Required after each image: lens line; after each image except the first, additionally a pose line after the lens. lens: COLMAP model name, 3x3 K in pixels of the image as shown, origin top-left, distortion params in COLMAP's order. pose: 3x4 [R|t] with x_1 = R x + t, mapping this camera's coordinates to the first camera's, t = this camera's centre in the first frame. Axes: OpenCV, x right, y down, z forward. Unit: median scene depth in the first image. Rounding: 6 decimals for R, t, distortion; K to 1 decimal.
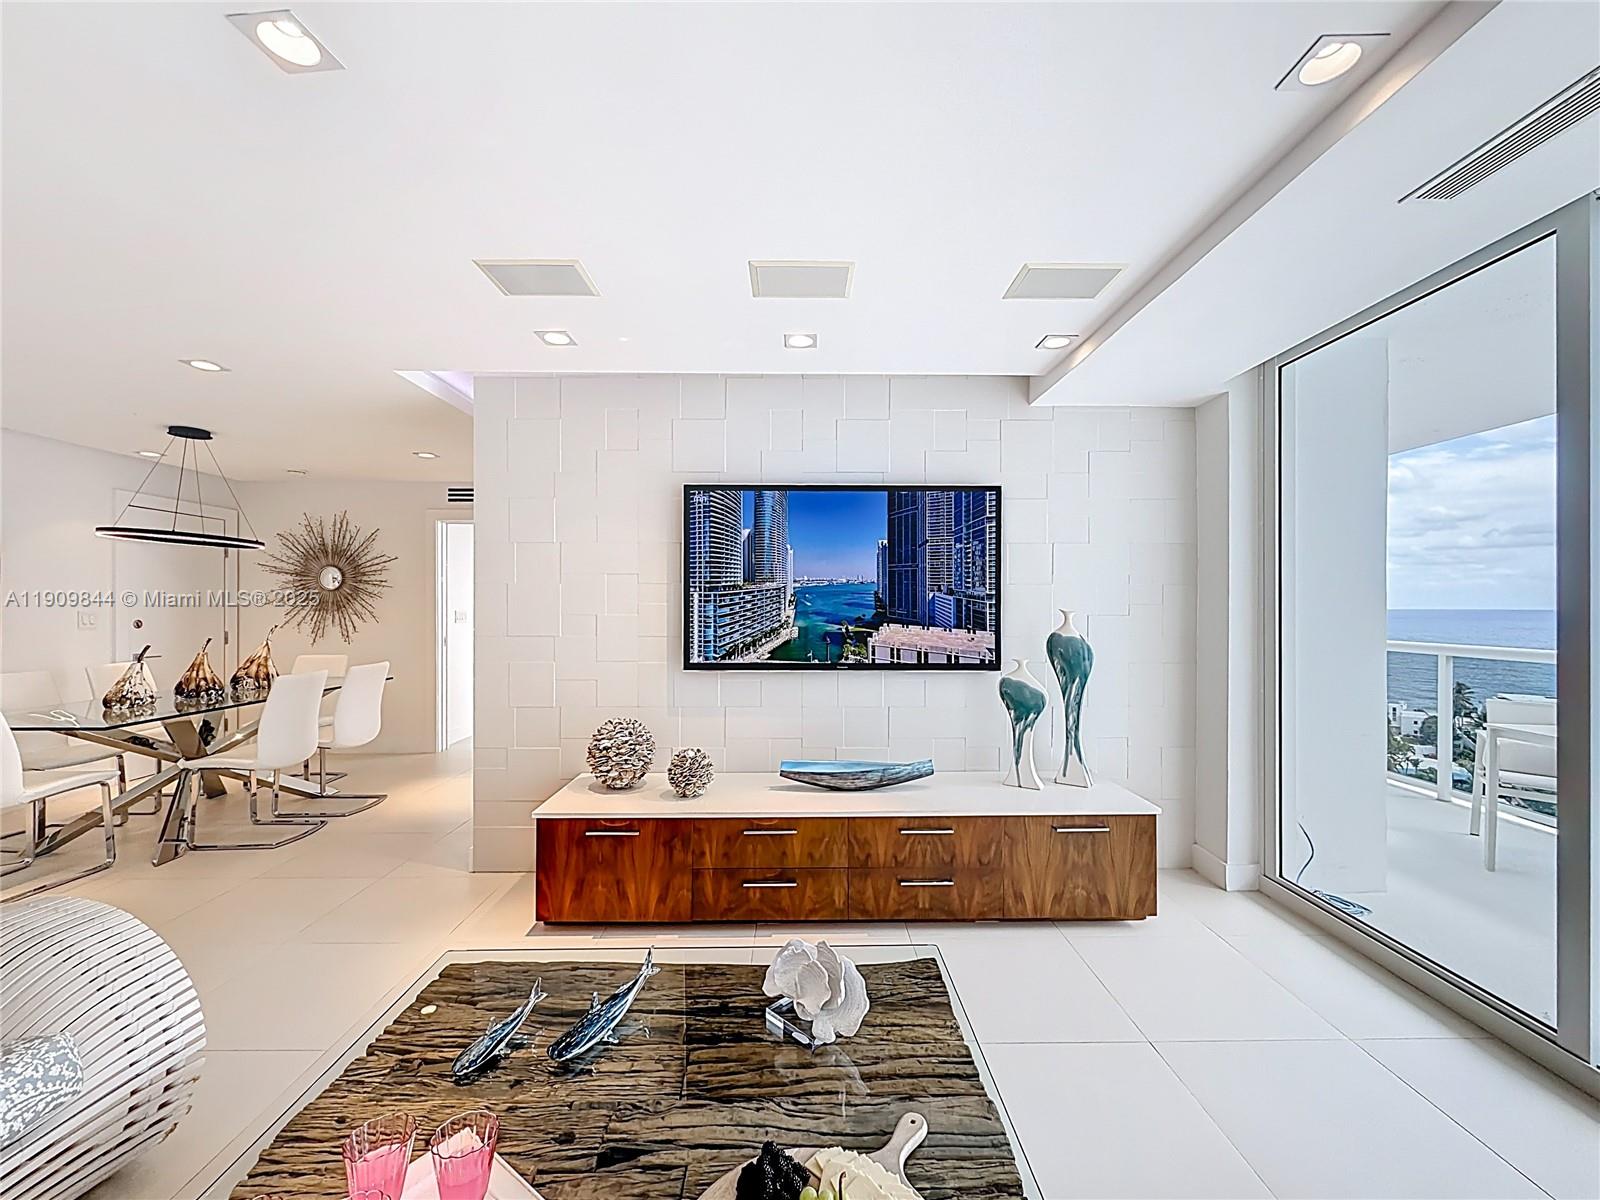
lens RADIAL K [[649.2, 0, 809.8], [0, 649.2, 609.1], [0, 0, 1]] dist [-0.003902, 0.001339]
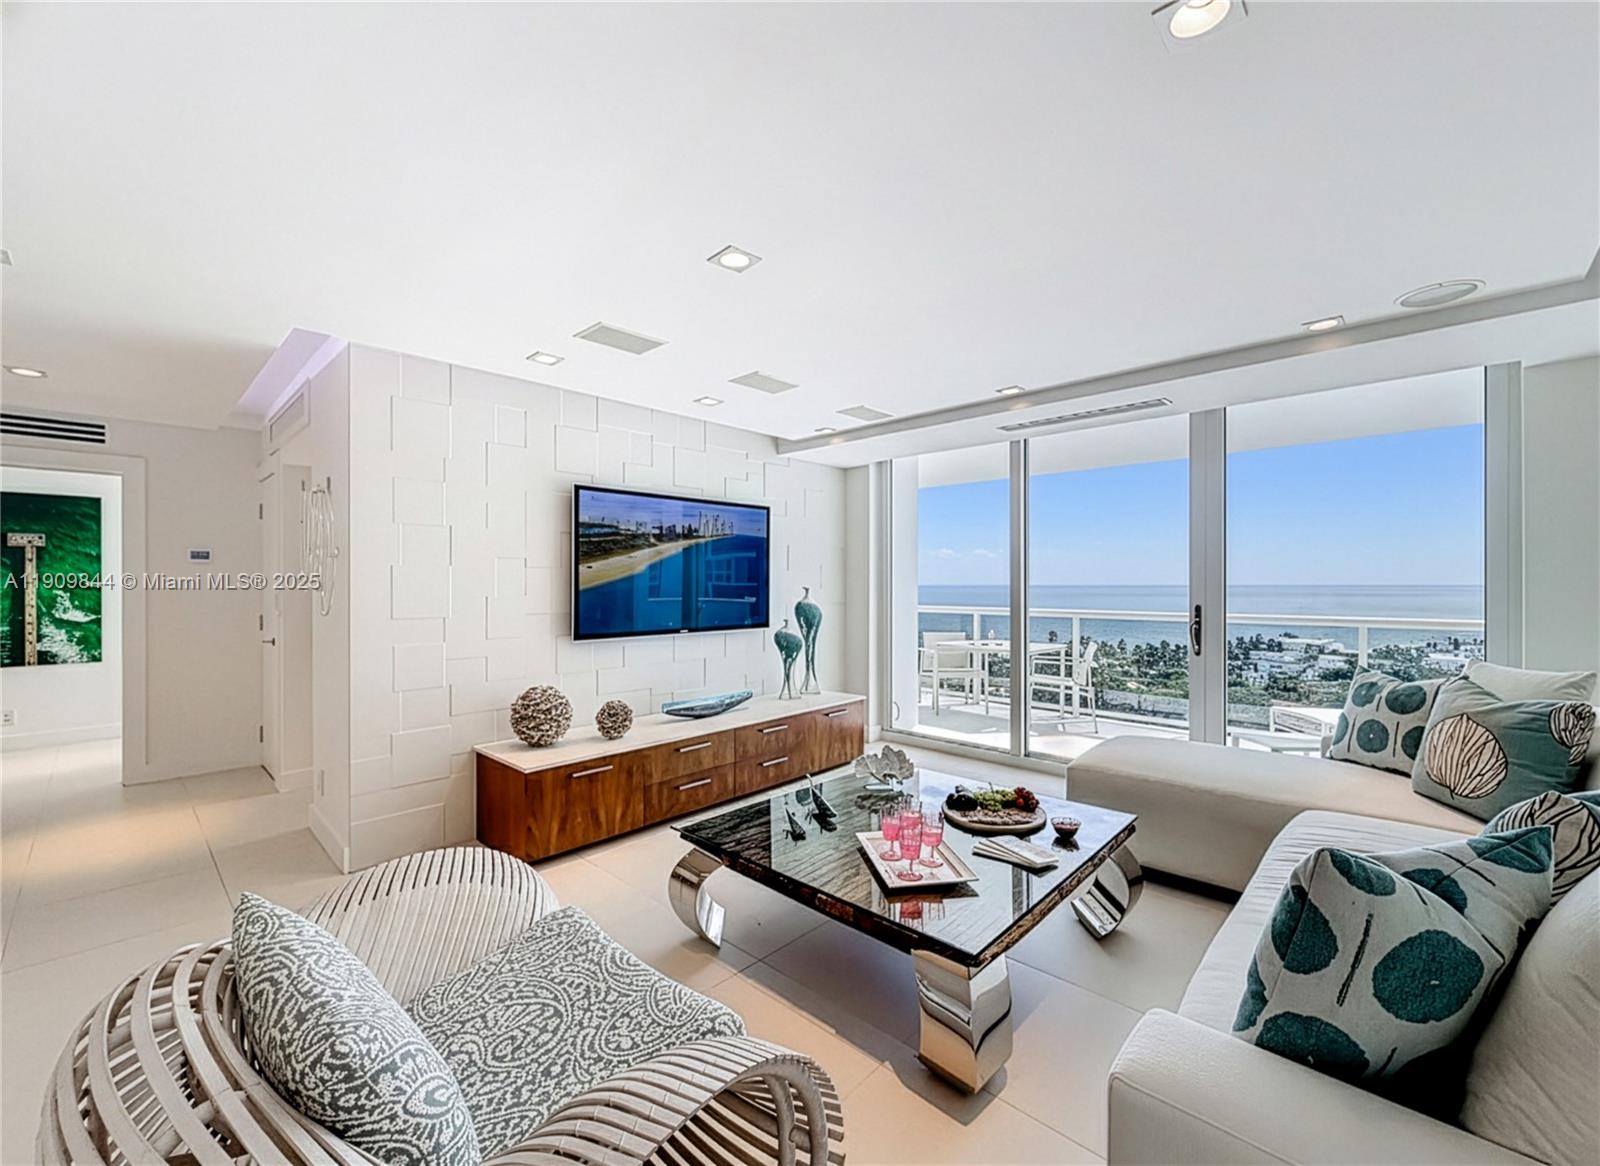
lens RADIAL K [[646.6, 0, 799.6], [0, 646.6, 584.5], [0, 0, 1]] dist [0.004893, -0.000233]
pose [[0.704498, -0.001952, 0.709703, -0.775476], [0.000365, 0.999997, 0.002388, -0.010680], [-0.709706, -0.001423, 0.704496, -0.130374]]
